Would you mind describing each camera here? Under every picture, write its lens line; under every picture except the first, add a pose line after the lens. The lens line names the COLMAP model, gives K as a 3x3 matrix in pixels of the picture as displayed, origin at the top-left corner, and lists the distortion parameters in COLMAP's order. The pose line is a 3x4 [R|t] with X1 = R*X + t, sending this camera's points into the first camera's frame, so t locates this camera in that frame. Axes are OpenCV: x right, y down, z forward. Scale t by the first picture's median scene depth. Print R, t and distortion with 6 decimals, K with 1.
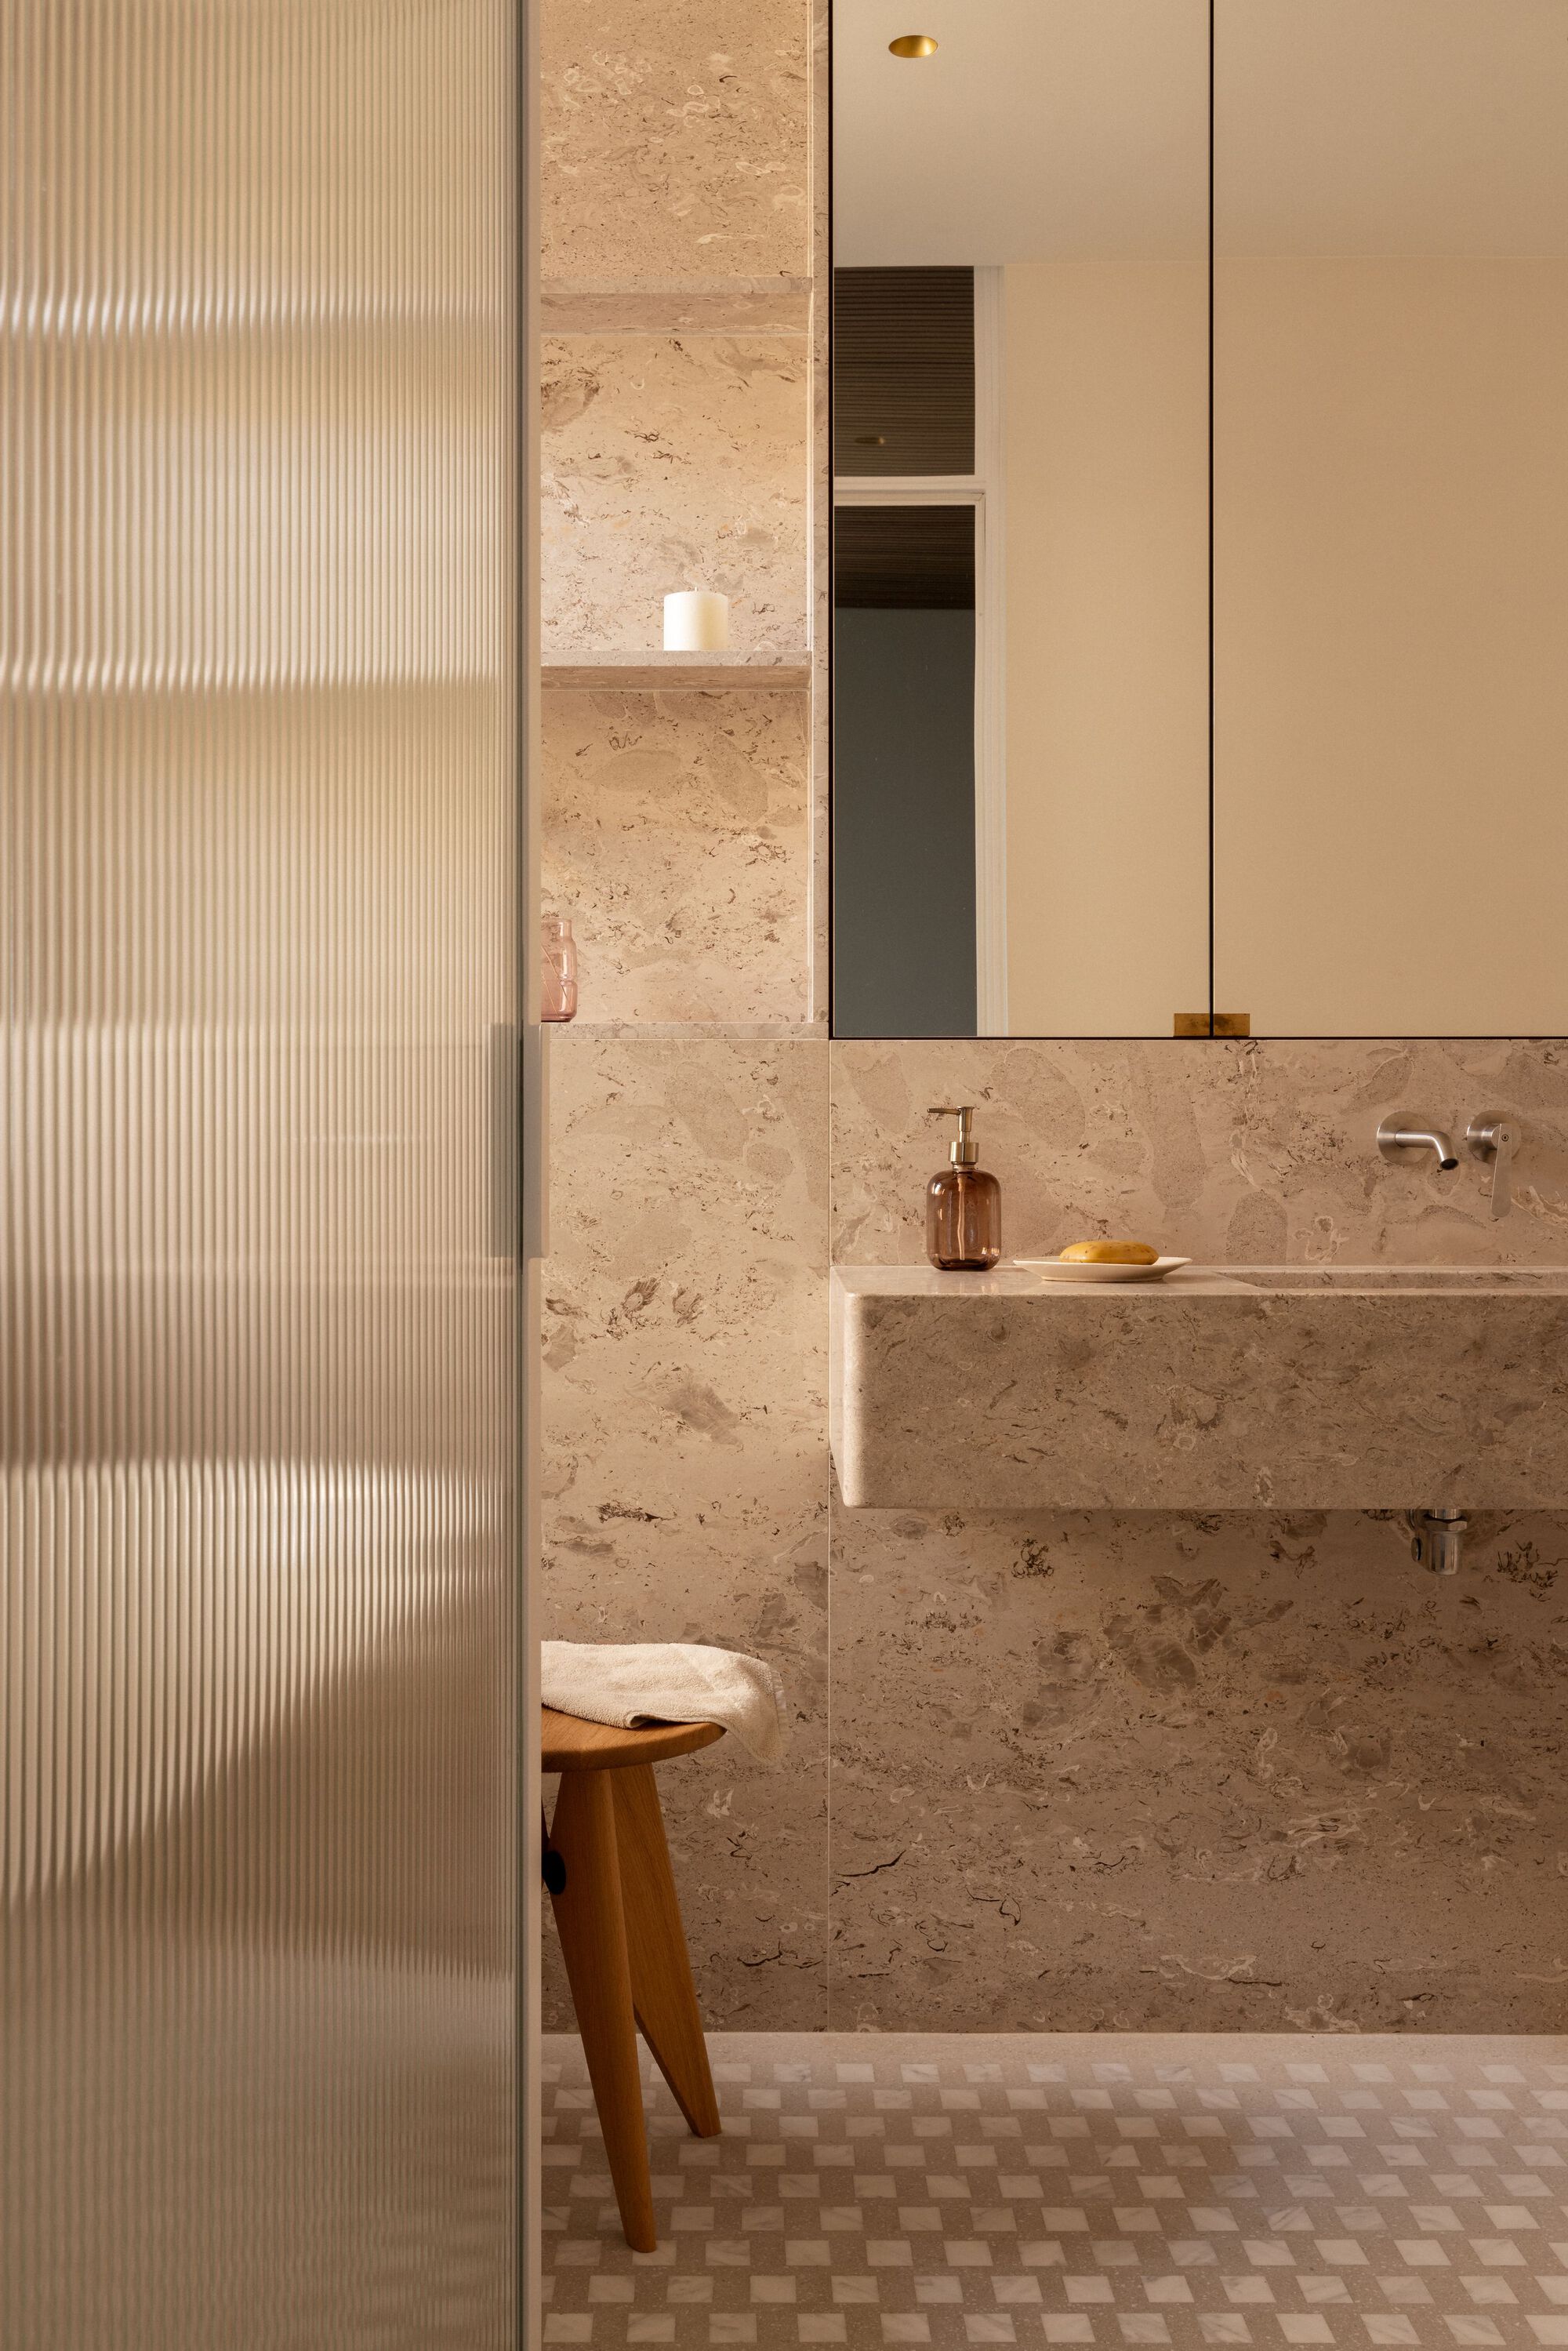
lens RADIAL K [[3533.5, 0, 784.9], [0, 3533.5, 1151.4], [0, 0, 1]] dist [-0.008200, 0.015635]
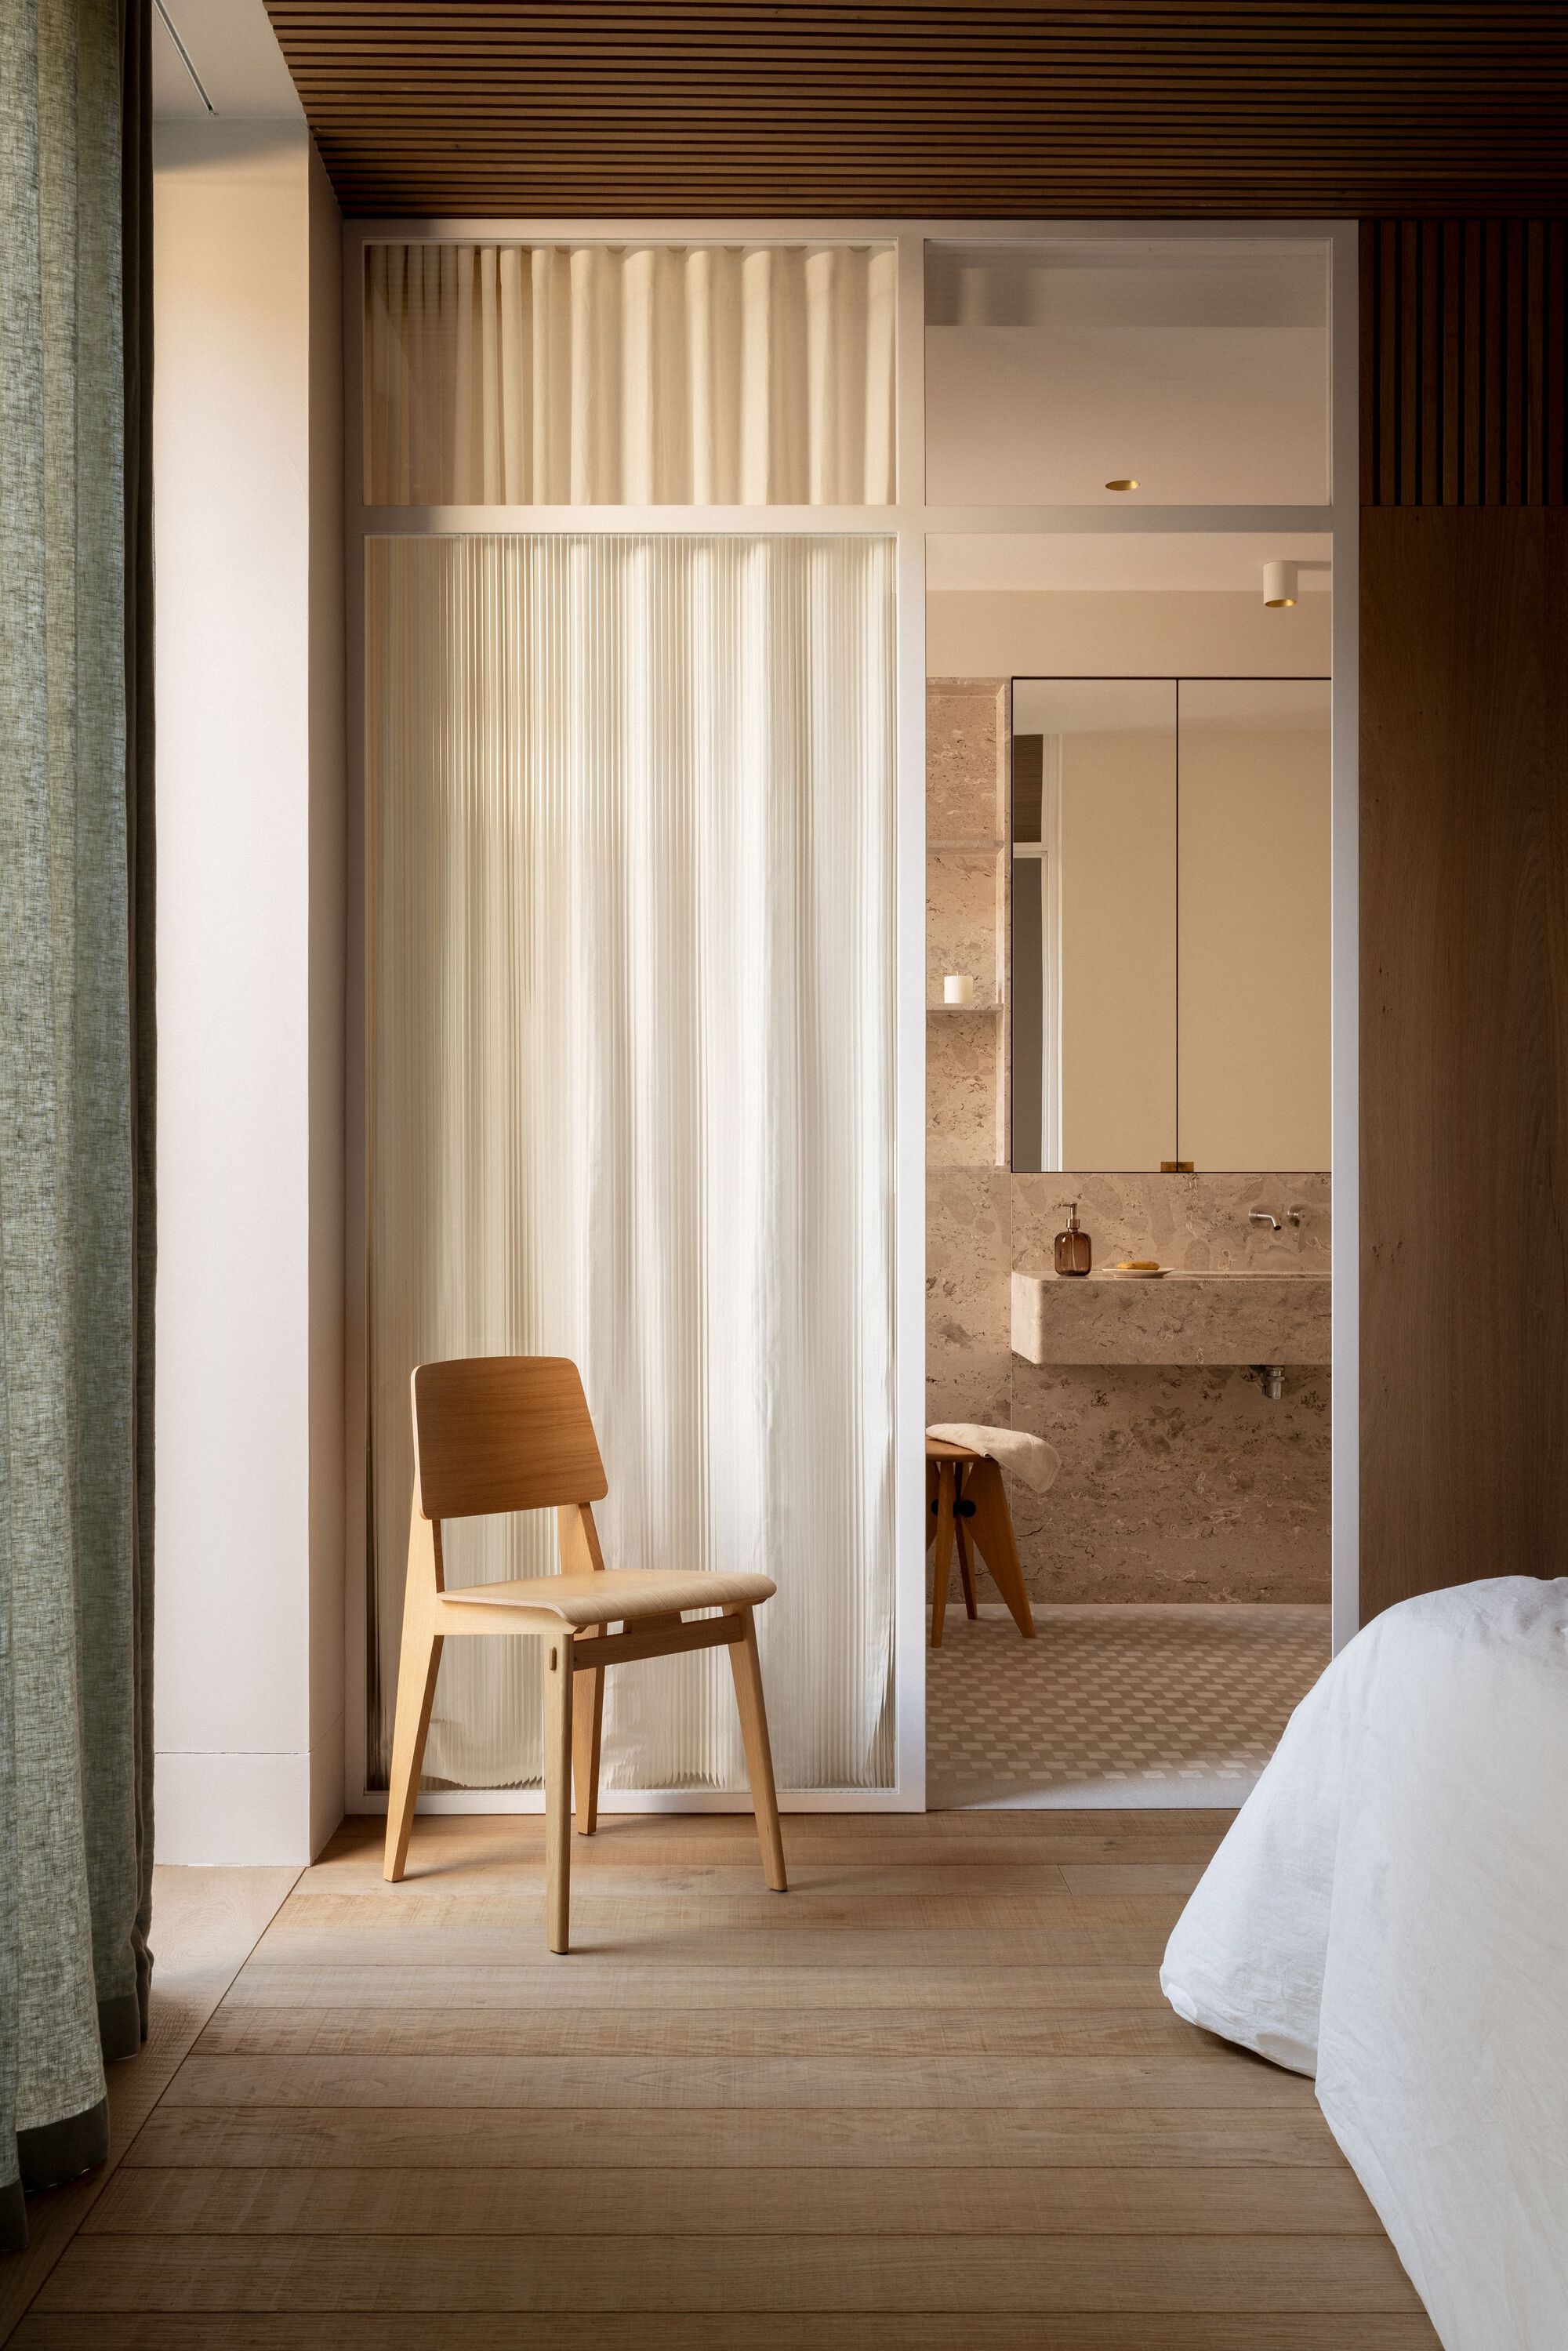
lens RADIAL K [[3534.1, 0, 784.9], [0, 3534.1, 1151.4], [0, 0, 1]] dist [-0.008200, 0.015635]
pose [[0.999832, 0.001923, 0.018237, -0.177643], [-0.001712, 0.999931, -0.011619, -0.018724], [-0.018258, 0.011586, 0.999766, -1.303382]]
